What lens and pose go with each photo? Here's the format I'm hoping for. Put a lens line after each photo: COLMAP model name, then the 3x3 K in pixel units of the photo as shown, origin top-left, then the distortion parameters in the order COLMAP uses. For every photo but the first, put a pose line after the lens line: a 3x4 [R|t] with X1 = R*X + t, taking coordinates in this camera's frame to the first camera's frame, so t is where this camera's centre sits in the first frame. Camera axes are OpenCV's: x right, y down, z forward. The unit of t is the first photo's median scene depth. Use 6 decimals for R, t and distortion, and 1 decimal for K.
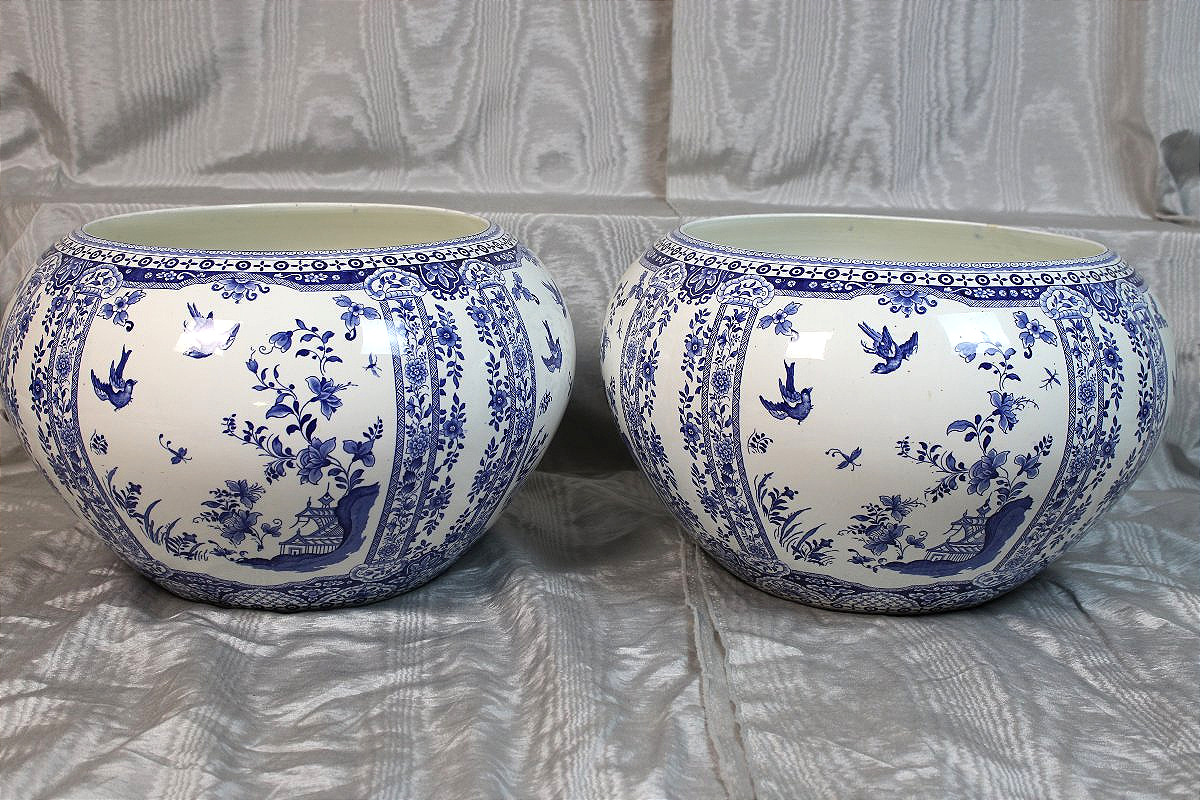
lens RADIAL K [[1472.6, 0, 600.0], [0, 1472.6, 400.0], [0, 0, 1]] dist [-0.078530, 0.092345]
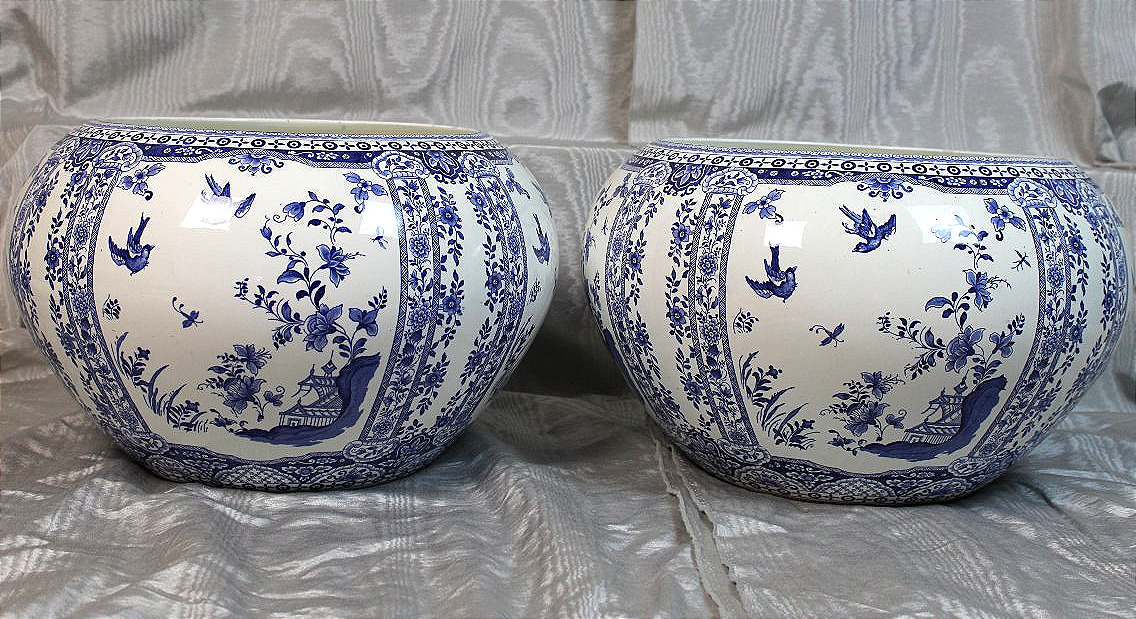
lens RADIAL K [[1520.7, 0, 487.6], [0, 1520.7, 289.5], [0, 0, 1]] dist [-0.081573, 0.102851]
pose [[0.999774, 0.016987, 0.012778, -0.087108], [-0.014917, 0.988940, -0.147565, 0.164913], [-0.015144, 0.147341, 0.988970, -0.065566]]
